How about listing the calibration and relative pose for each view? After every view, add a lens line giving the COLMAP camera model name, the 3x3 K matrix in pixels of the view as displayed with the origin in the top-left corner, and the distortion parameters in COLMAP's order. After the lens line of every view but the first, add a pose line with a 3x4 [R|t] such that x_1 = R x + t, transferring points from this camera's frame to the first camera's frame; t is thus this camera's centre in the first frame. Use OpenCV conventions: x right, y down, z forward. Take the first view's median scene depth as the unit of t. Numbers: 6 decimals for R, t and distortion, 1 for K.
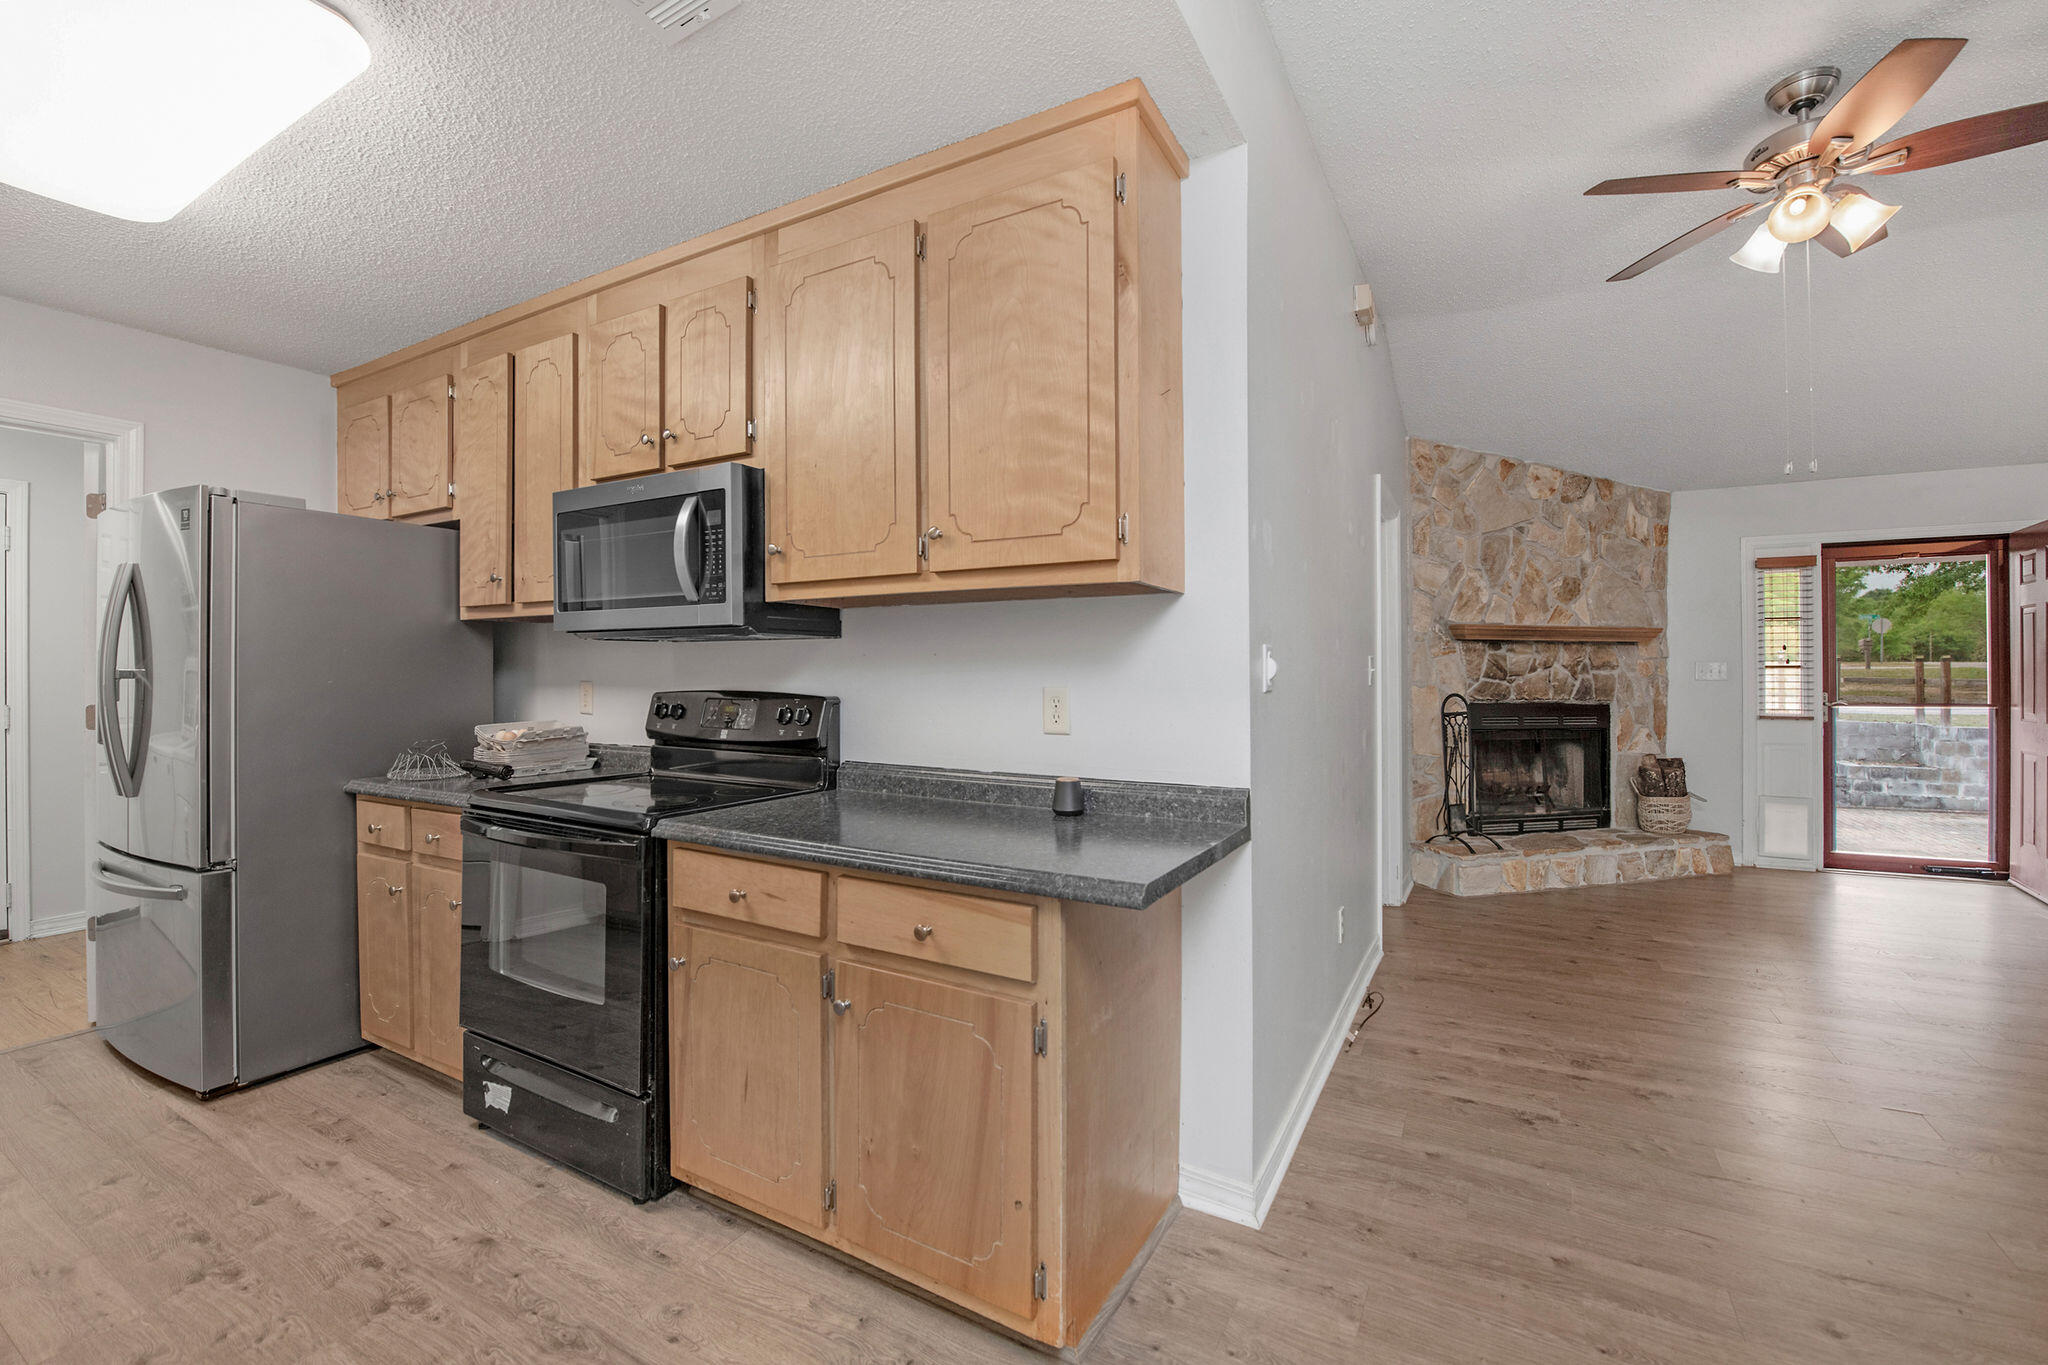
lens RADIAL K [[841.5, 0, 1037.3], [0, 841.5, 691.6], [0, 0, 1]] dist [-0.004289, -0.004091]
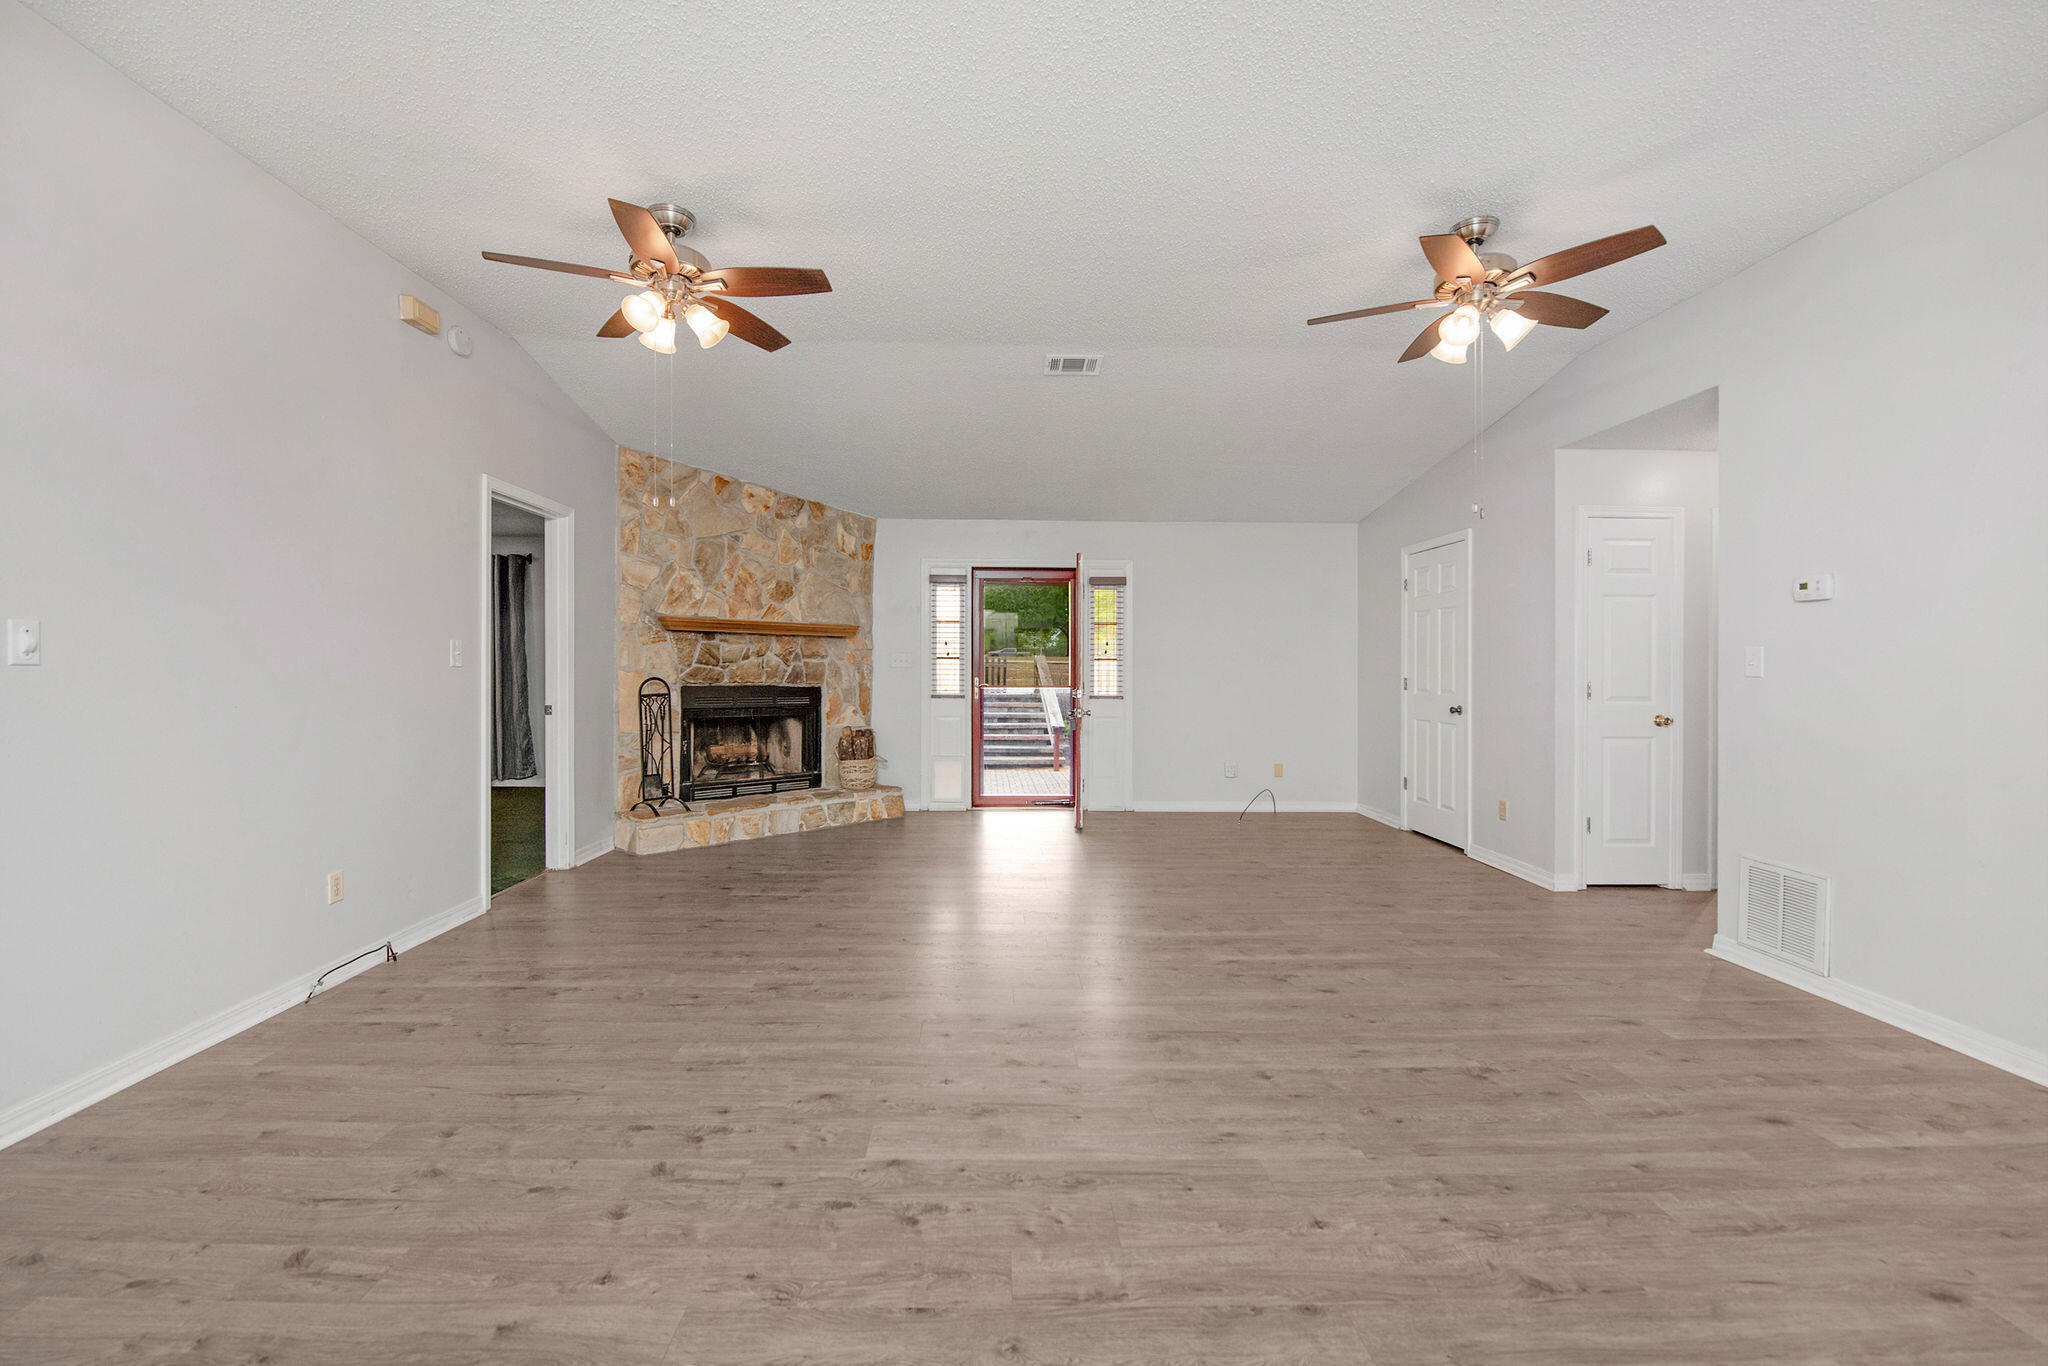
lens RADIAL K [[841.5, 0, 990.0], [0, 841.5, 655.7], [0, 0, 1]] dist [-0.004289, -0.004091]
pose [[0.867948, 0.015428, 0.496416, 0.525282], [0.004170, 0.999256, -0.038347, 0.031116], [-0.496638, 0.035353, 0.867237, -0.319346]]
